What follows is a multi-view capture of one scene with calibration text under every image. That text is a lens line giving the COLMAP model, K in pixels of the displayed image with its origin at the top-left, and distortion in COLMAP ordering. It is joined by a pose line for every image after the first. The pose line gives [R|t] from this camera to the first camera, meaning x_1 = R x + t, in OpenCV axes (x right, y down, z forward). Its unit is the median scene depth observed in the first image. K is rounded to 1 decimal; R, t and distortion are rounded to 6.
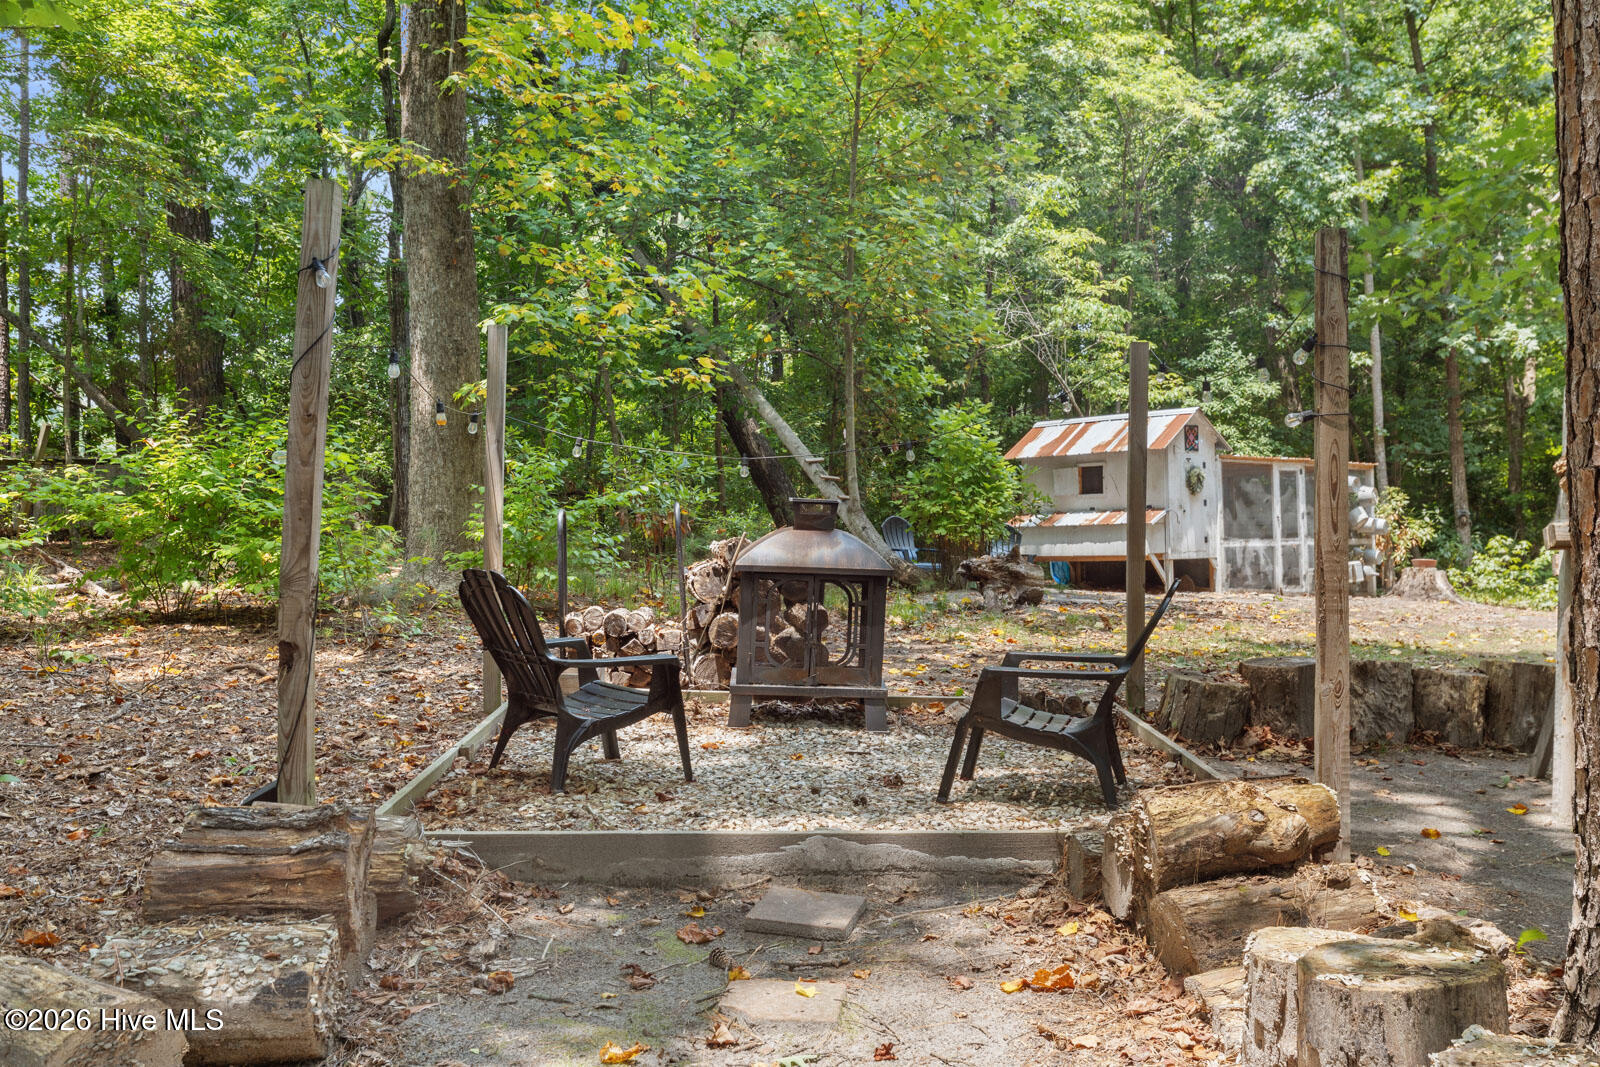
lens RADIAL K [[1585.7, 0, 846.5], [0, 1585.7, 519.2], [0, 0, 1]] dist [0.018058, 0.000000]
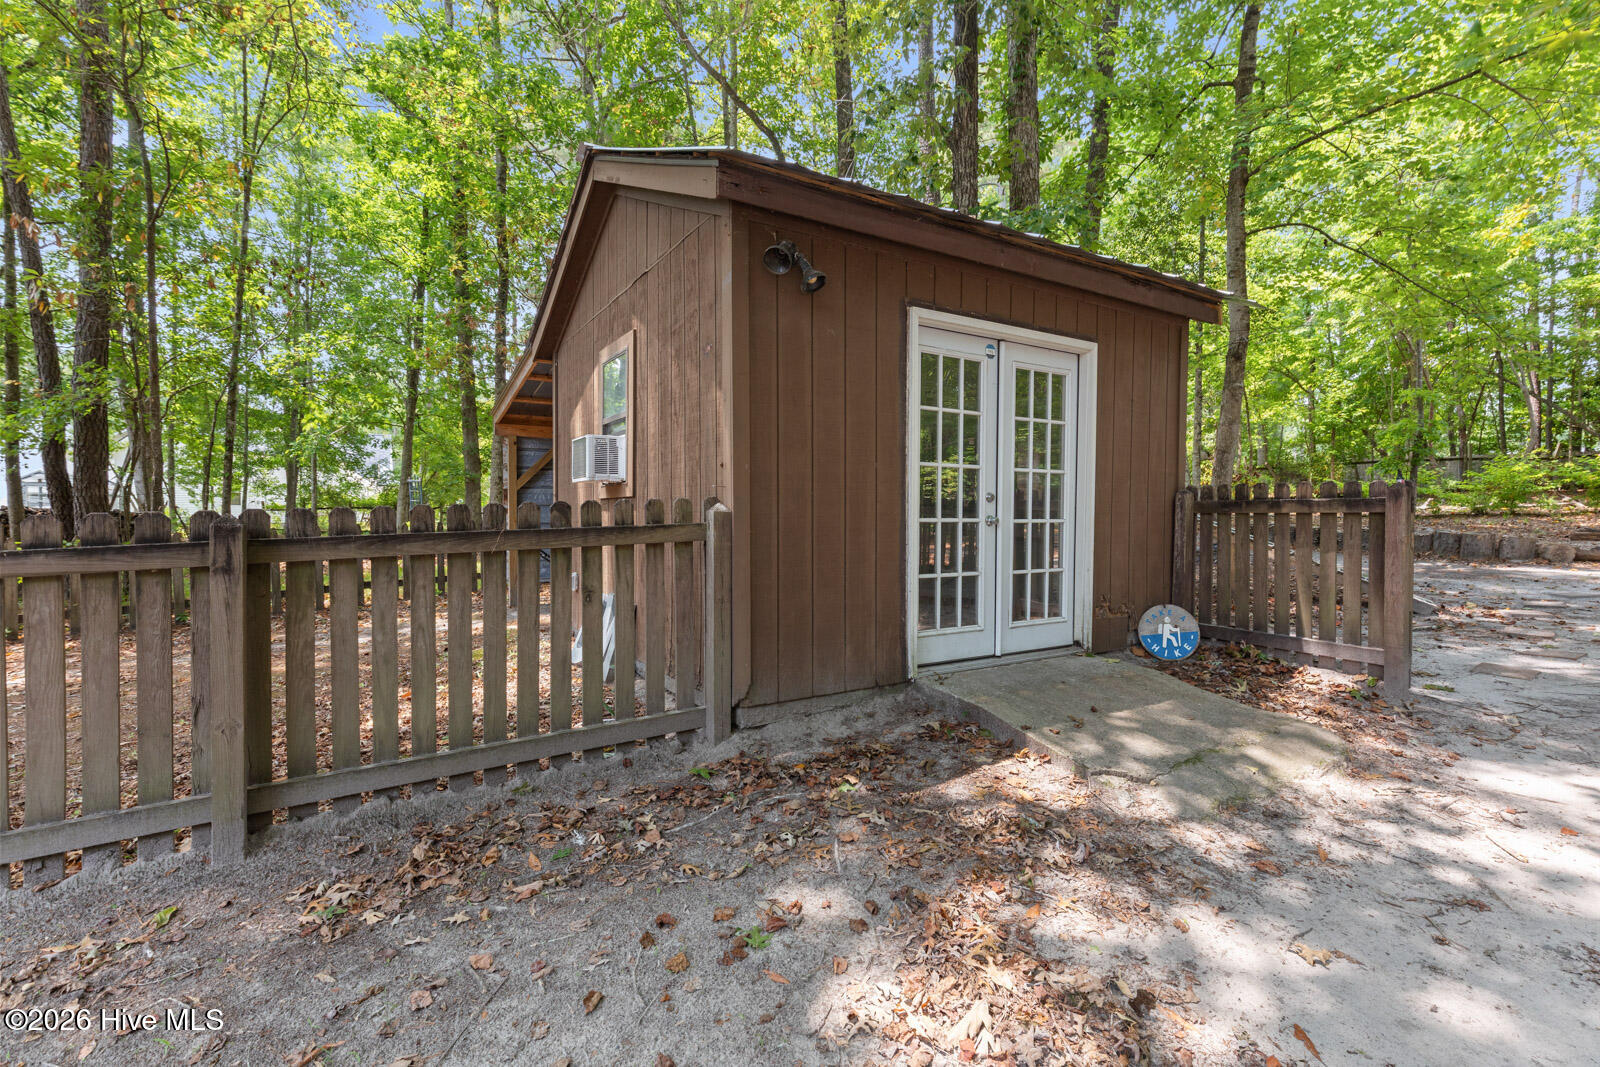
lens RADIAL K [[719.7, 0, 802.1], [0, 719.7, 528.8], [0, 0, 1]] dist [0.009578, -0.003059]
pose [[0.291734, 0.034965, -0.955860, 0.398280], [0.021732, 0.998831, 0.043169, 0.000549], [0.956253, -0.033367, 0.290633, -0.775117]]
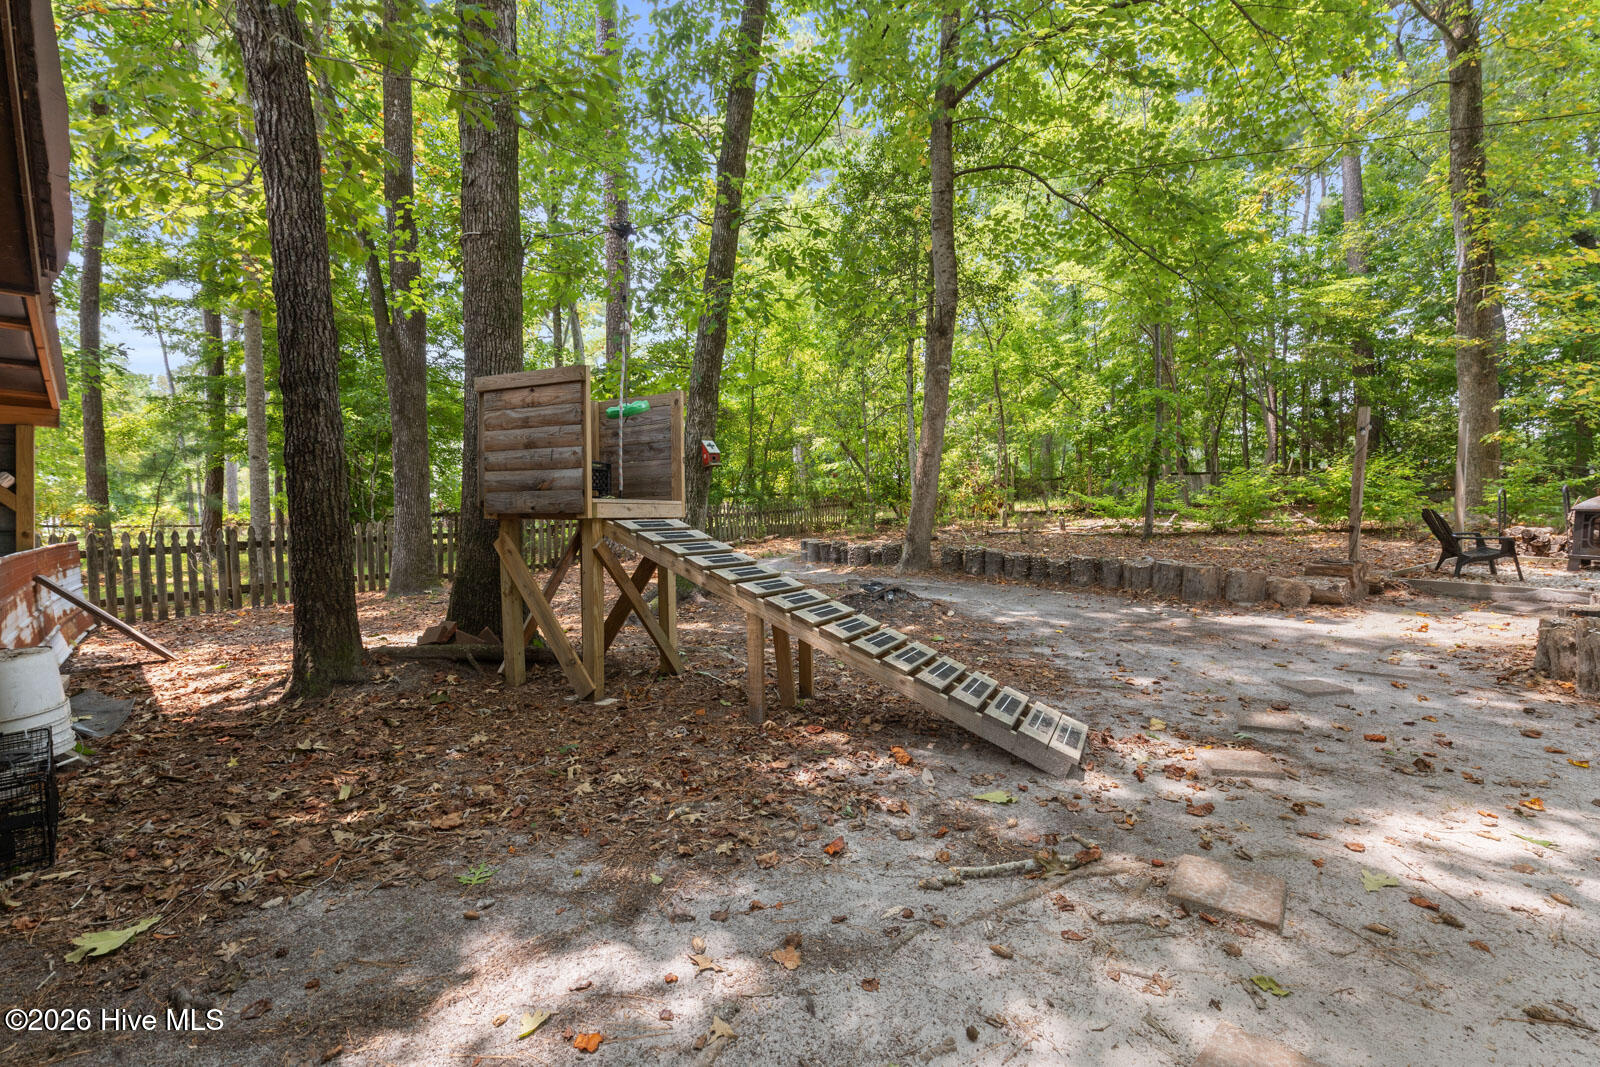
lens RADIAL K [[719.7, 0, 802.5], [0, 719.7, 535.2], [0, 0, 1]] dist [0.009578, -0.003059]
pose [[0.485578, 0.029980, -0.873679, 0.203523], [0.015825, 0.998947, 0.043074, 0.000415], [0.874050, -0.034742, 0.484592, -0.389422]]
